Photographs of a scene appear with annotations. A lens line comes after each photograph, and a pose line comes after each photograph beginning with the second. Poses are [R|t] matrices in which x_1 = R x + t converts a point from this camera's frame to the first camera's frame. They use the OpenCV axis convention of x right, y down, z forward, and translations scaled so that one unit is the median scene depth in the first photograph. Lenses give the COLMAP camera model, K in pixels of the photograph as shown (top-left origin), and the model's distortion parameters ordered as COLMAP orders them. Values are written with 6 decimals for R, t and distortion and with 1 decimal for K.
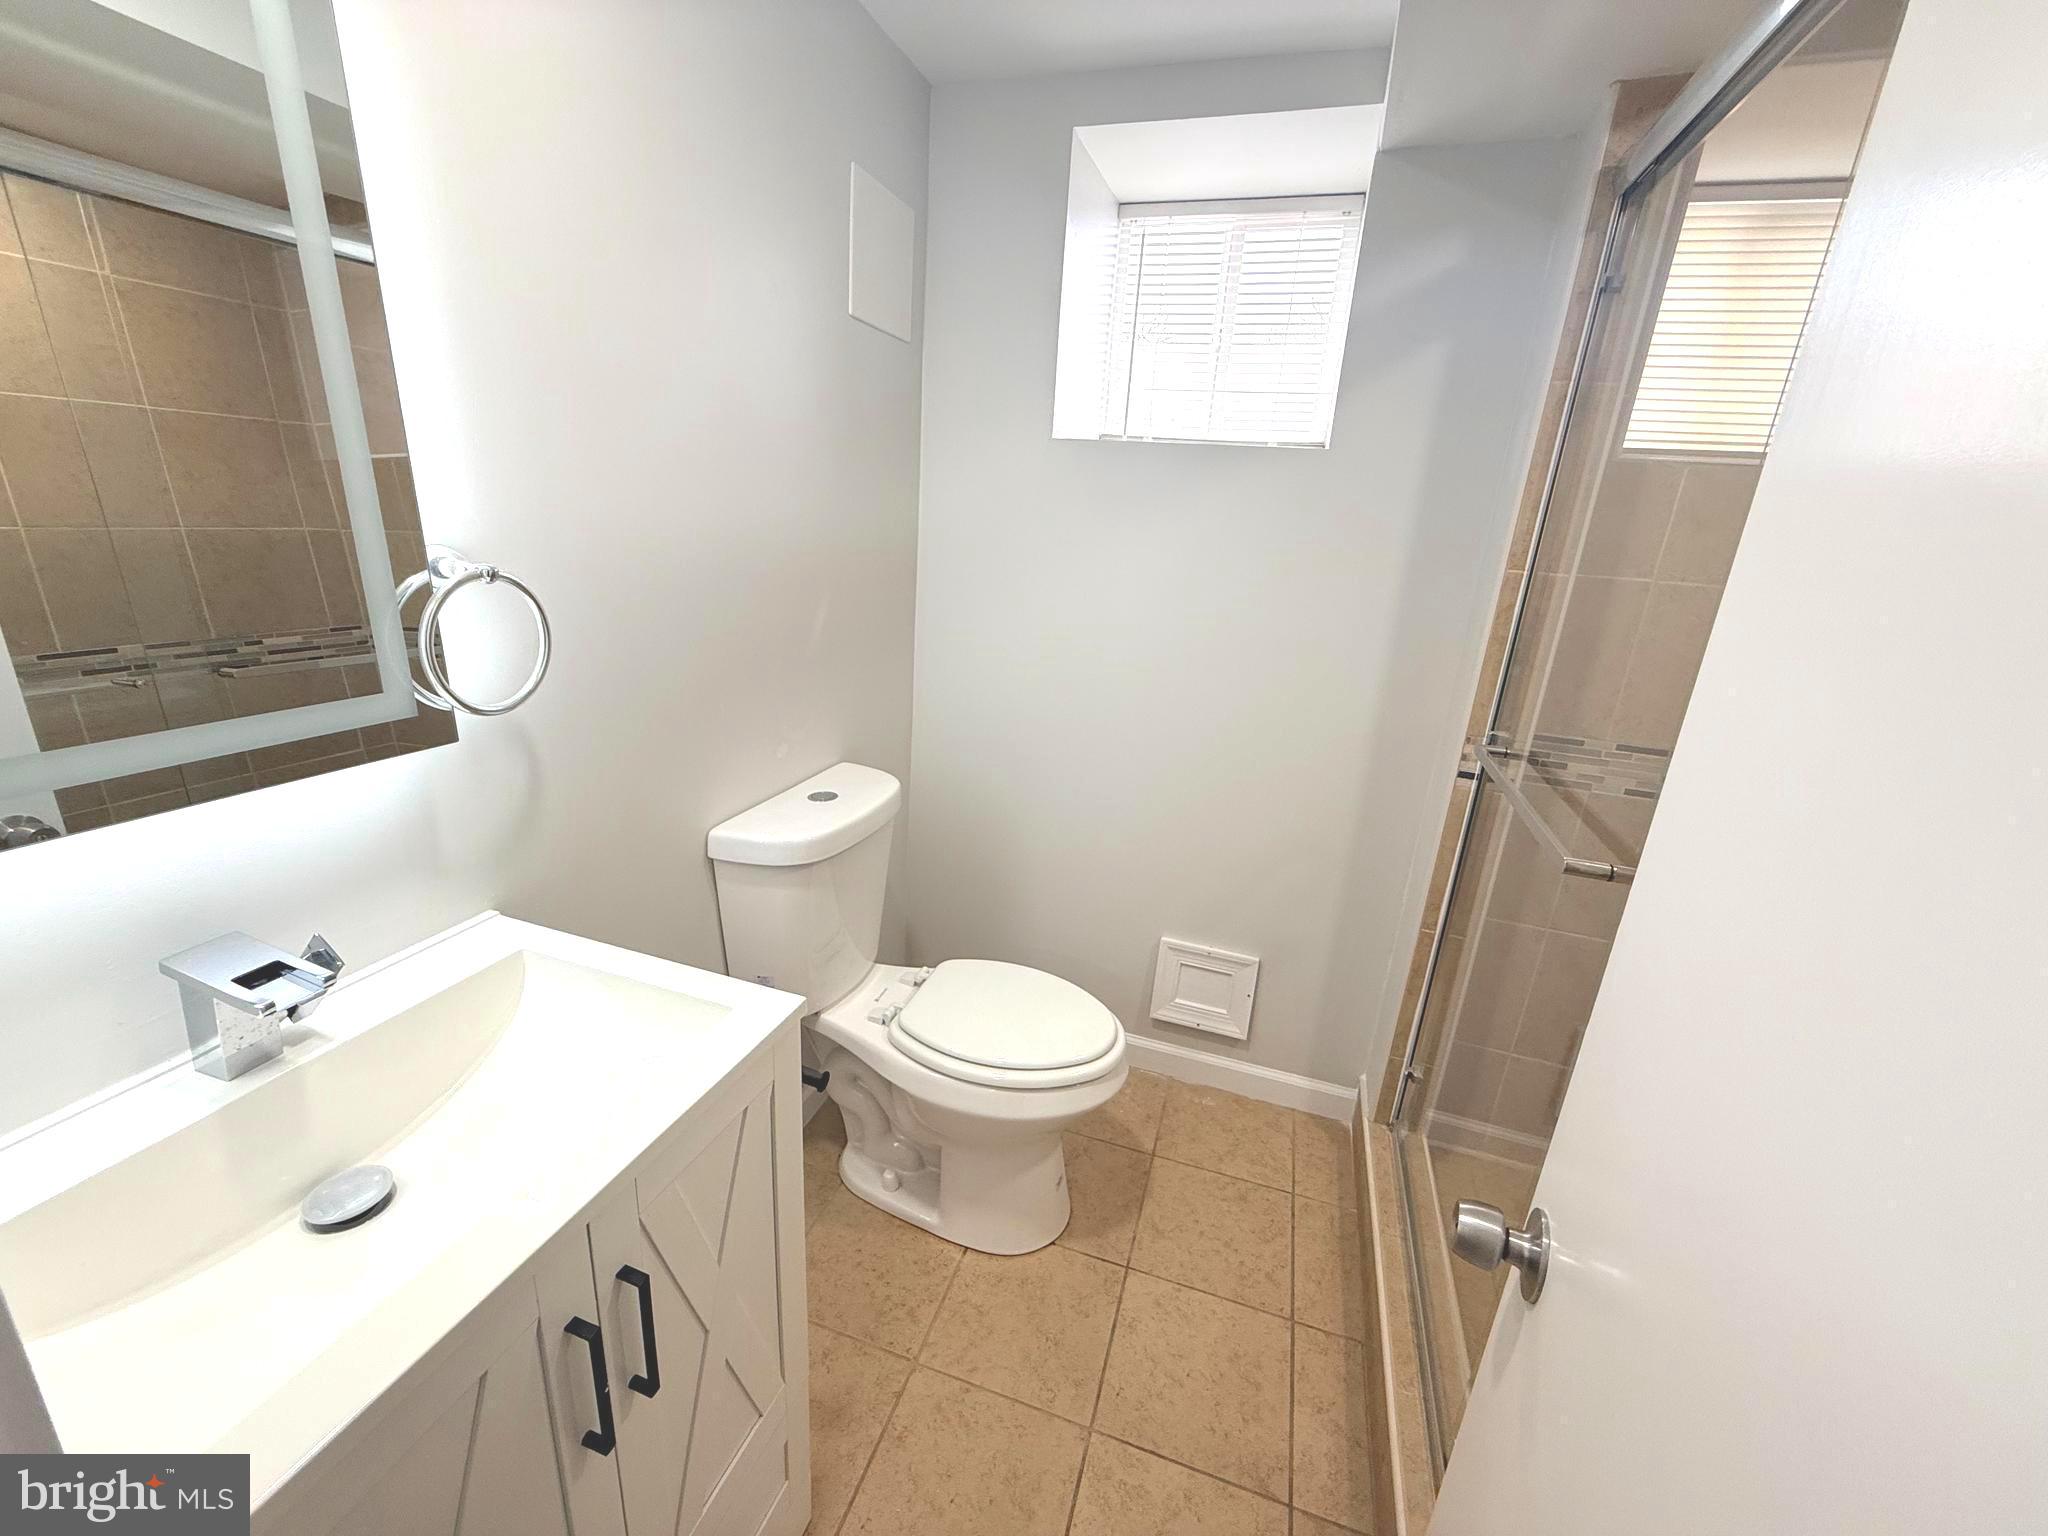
lens RADIAL K [[820.8, 0, 1024.0], [0, 820.8, 768.0], [0, 0, 1]] dist [0.001125, 0.000001]
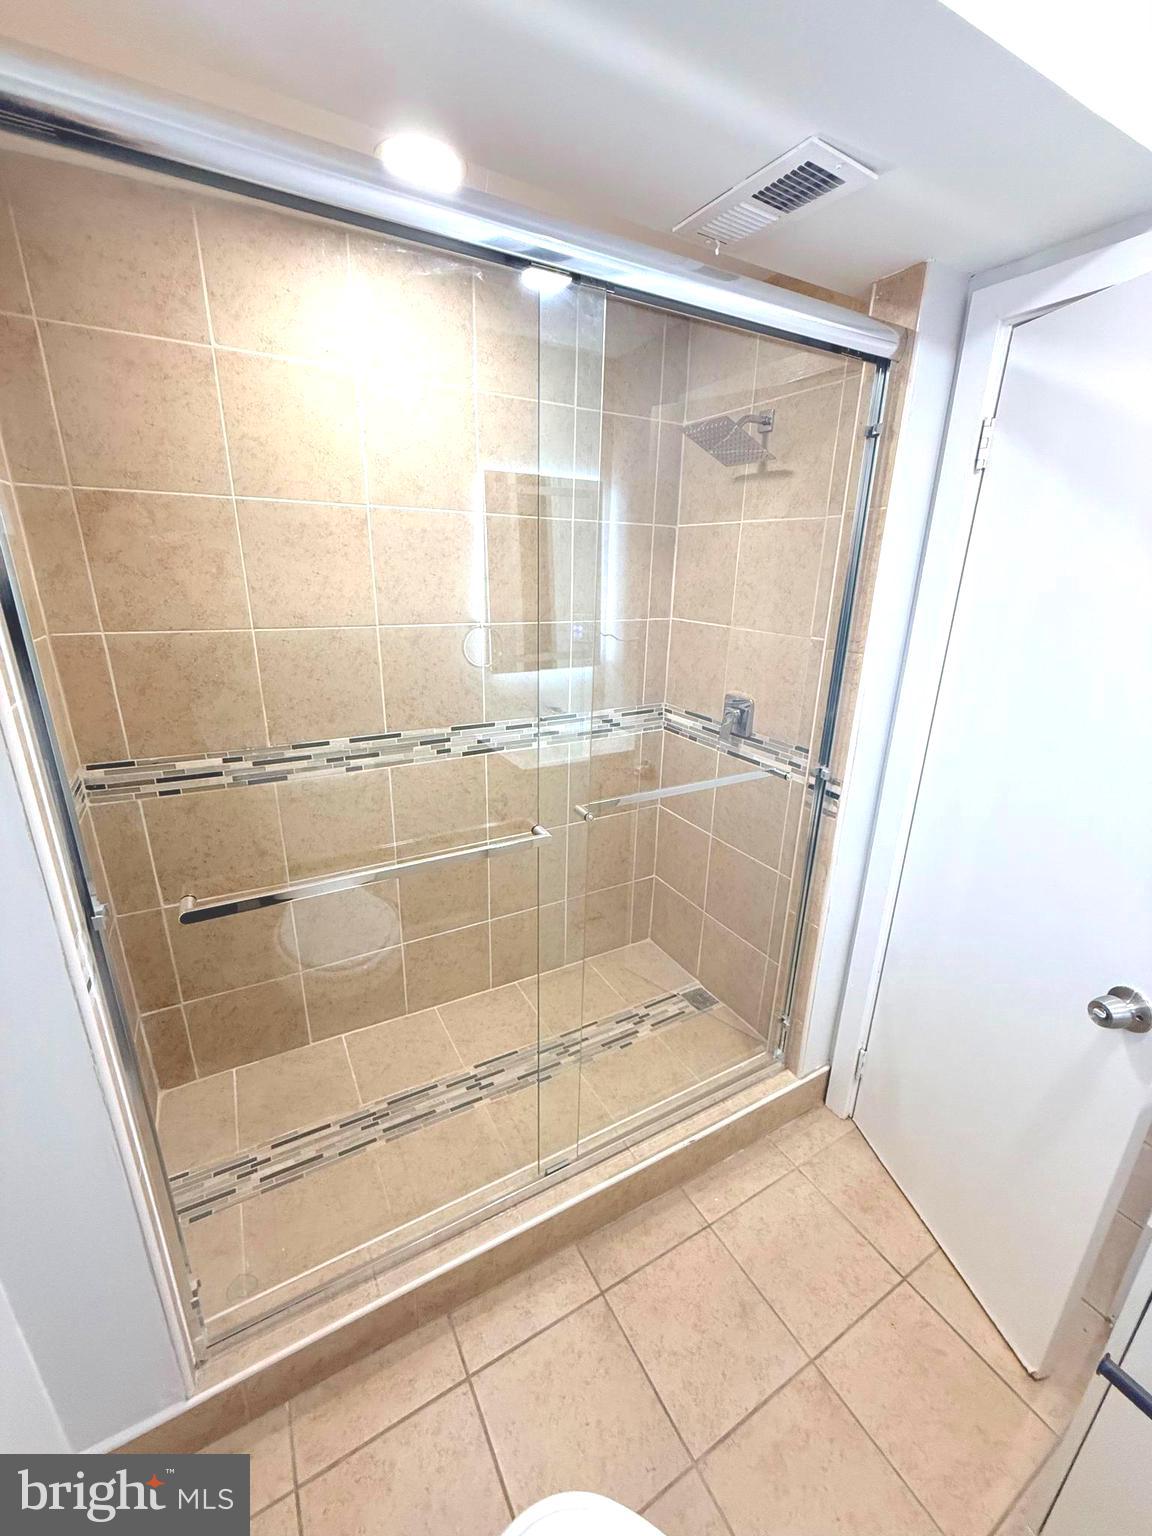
lens RADIAL K [[615.6, 0, 576.0], [0, 615.6, 768.0], [0, 0, 1]] dist [0.001125, 0.000001]
pose [[-0.740164, -0.283445, 0.609768, -0.041063], [0.139693, 0.822216, 0.551766, -0.446620], [-0.657756, 0.493578, -0.568979, 1.114435]]
